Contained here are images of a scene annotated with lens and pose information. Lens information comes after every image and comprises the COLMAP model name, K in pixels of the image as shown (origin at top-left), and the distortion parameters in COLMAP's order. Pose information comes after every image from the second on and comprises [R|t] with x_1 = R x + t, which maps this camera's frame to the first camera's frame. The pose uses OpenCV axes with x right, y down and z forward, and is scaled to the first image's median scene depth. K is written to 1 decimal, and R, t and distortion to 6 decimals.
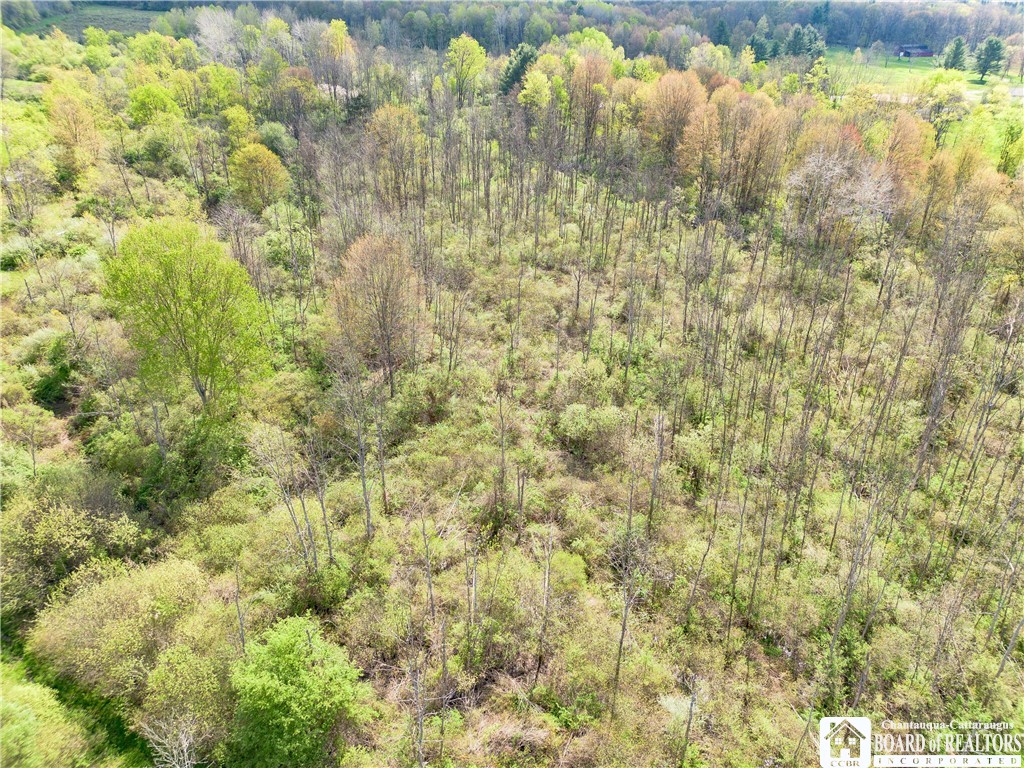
lens RADIAL K [[709.2, 0, 517.7], [0, 709.2, 385.9], [0, 0, 1]] dist [0.082035, -0.086597]
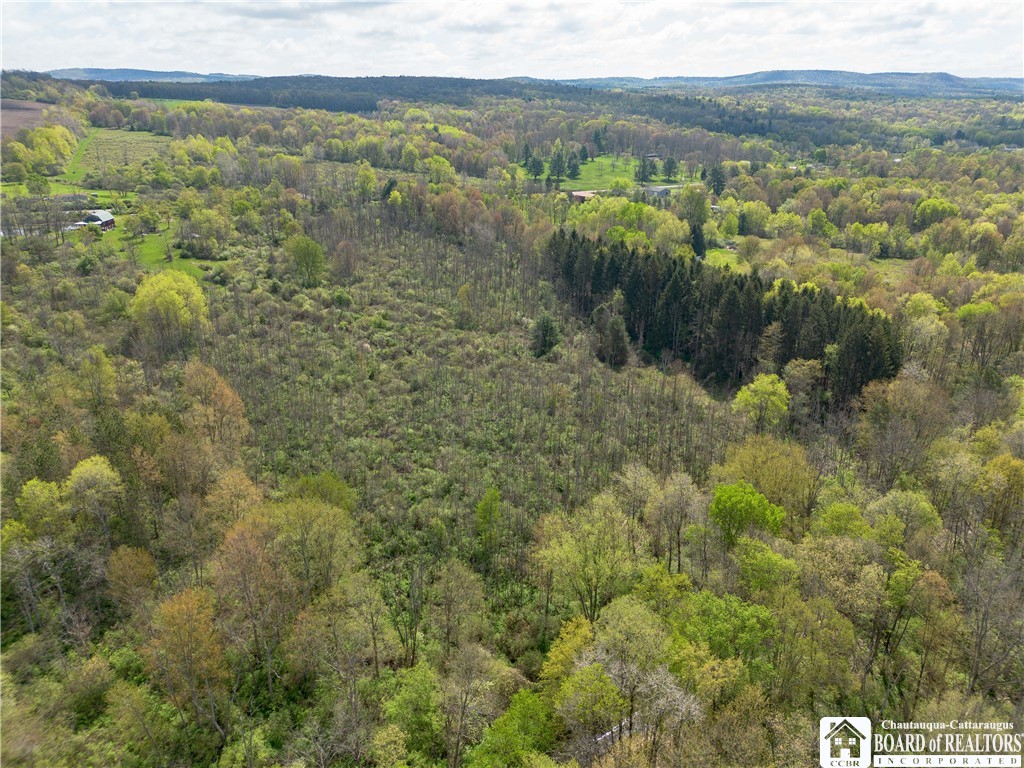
lens RADIAL K [[709.2, 0, 517.7], [0, 709.2, 385.9], [0, 0, 1]] dist [0.082035, -0.086597]
pose [[0.991807, -0.046720, 0.118897, 0.118561], [0.057533, 0.994351, -0.089199, 0.457093], [-0.114058, 0.095309, 0.988892, -1.373111]]
